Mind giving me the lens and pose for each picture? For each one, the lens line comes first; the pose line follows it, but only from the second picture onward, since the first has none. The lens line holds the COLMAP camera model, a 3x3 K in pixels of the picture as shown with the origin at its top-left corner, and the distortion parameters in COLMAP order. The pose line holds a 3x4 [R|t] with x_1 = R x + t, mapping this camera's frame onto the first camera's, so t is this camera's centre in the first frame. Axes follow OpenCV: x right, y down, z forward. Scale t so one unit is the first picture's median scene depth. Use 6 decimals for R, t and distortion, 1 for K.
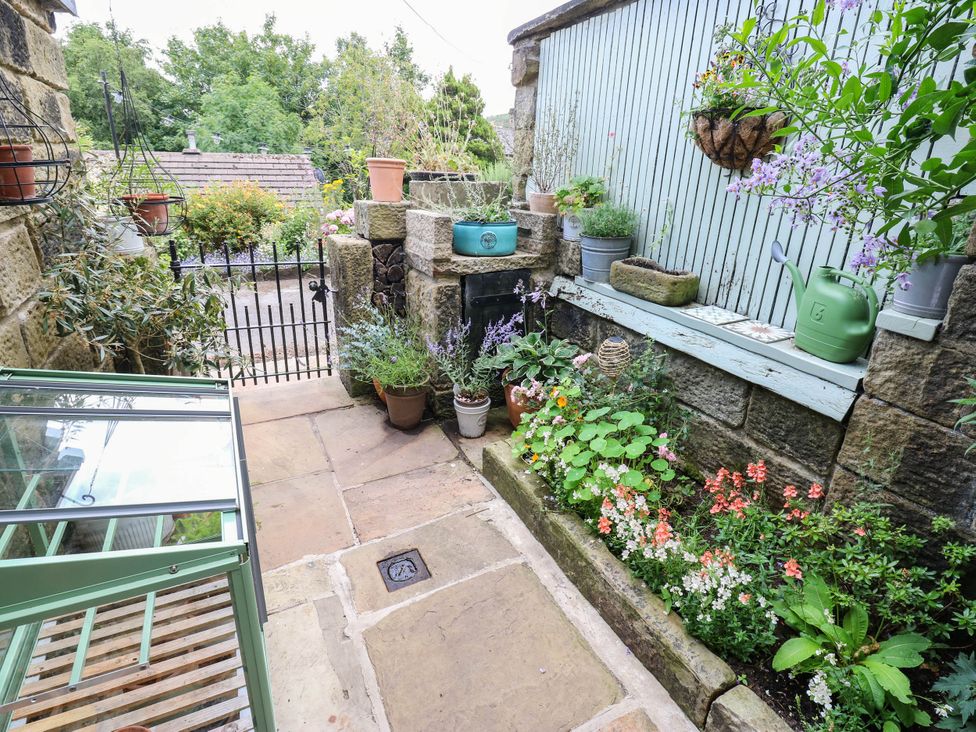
lens RADIAL K [[499.7, 0, 487.2], [0, 499.7, 355.5], [0, 0, 1]] dist [0.002074, 0.000419]
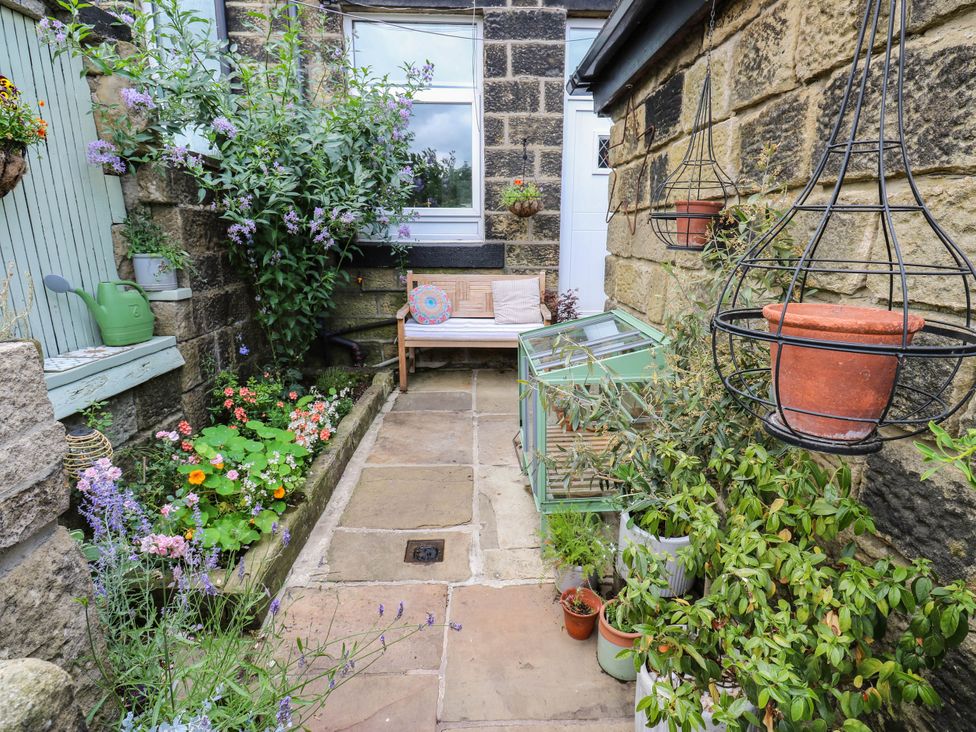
lens RADIAL K [[530.6, 0, 491.5], [0, 530.6, 365.7], [0, 0, 1]] dist [-0.002512, -0.000330]
pose [[-0.908950, -0.137476, 0.393587, -0.442816], [0.116897, 0.822155, 0.557132, -0.361486], [-0.400182, 0.552414, -0.731227, 0.964001]]
